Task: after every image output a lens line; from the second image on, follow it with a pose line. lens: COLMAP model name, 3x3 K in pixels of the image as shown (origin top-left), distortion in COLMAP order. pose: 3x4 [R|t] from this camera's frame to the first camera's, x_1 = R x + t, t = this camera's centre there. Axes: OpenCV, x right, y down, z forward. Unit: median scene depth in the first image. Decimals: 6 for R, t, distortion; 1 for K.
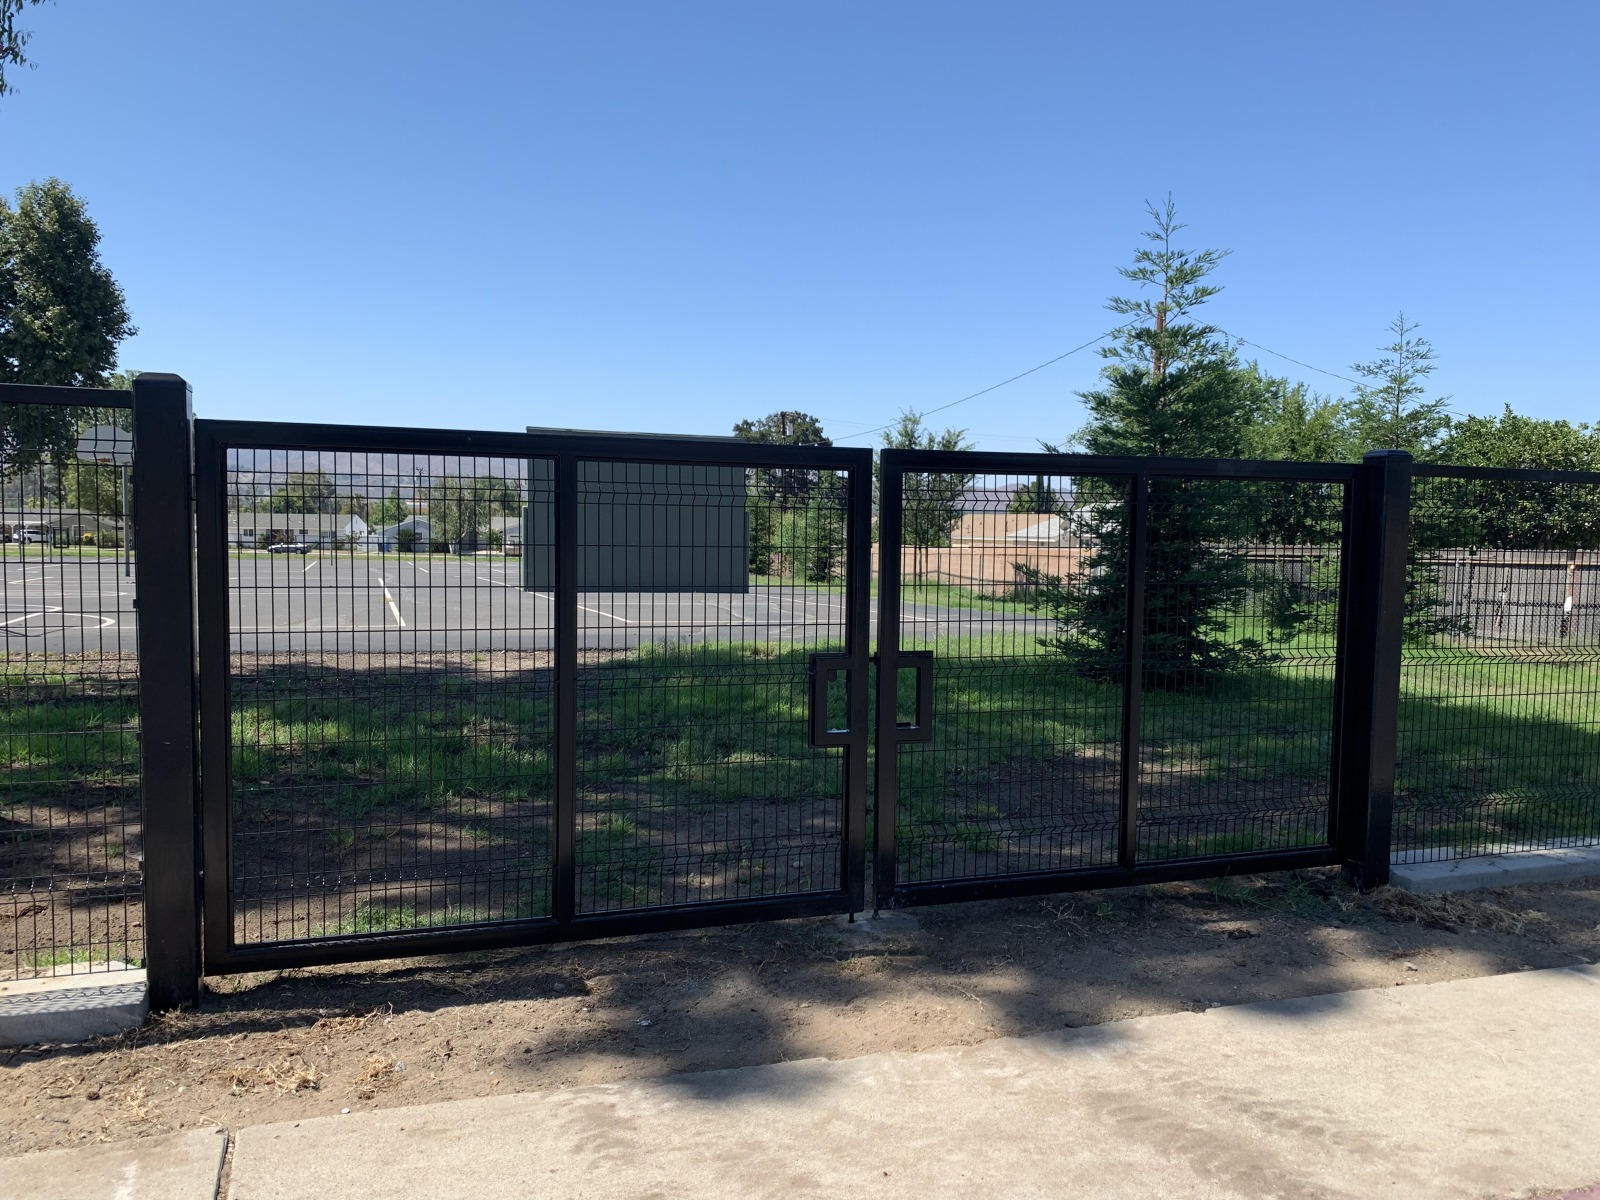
lens RADIAL K [[1221.9, 0, 799.5], [0, 1221.9, 657.0], [0, 0, 1]] dist [-0.000691, 0.003774]
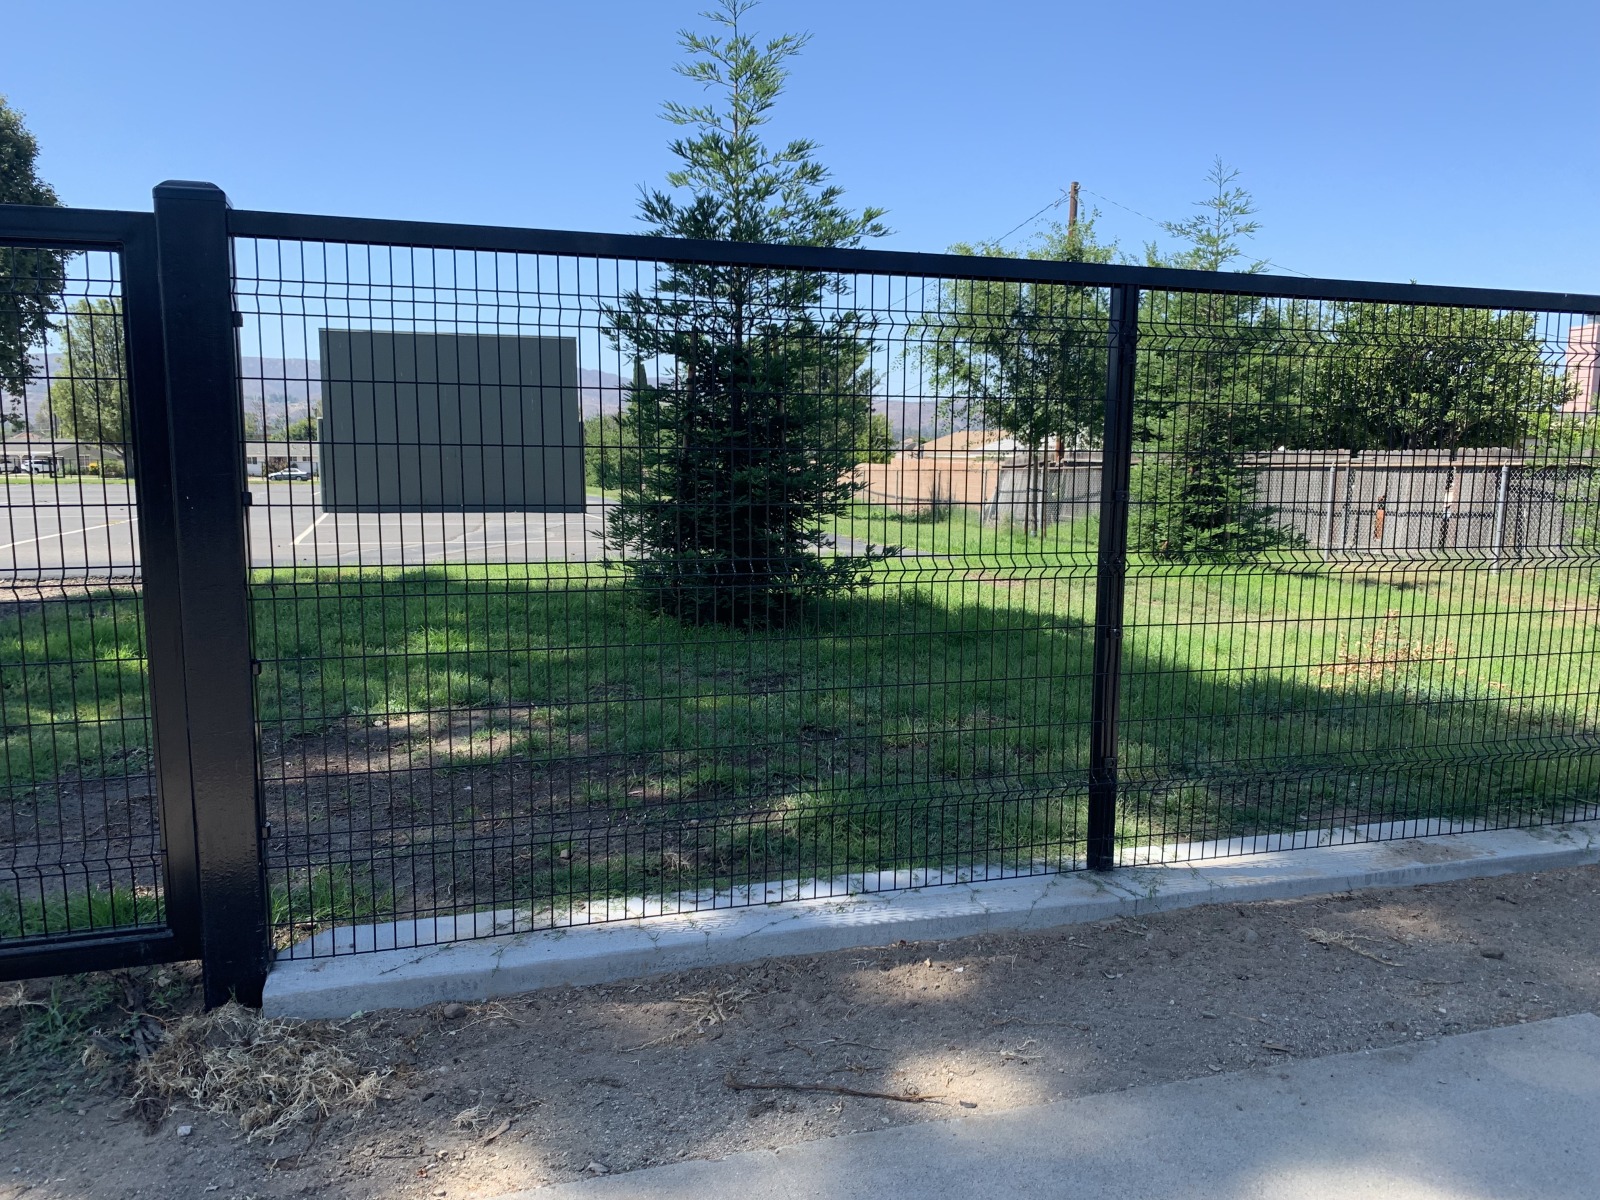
lens RADIAL K [[1221.9, 0, 799.5], [0, 1221.9, 657.0], [0, 0, 1]] dist [-0.000691, 0.003774]
pose [[0.999438, -0.006484, -0.032896, 0.187669], [0.008511, 0.998049, 0.061848, 0.000435], [0.032431, -0.062093, 0.997543, 0.118962]]
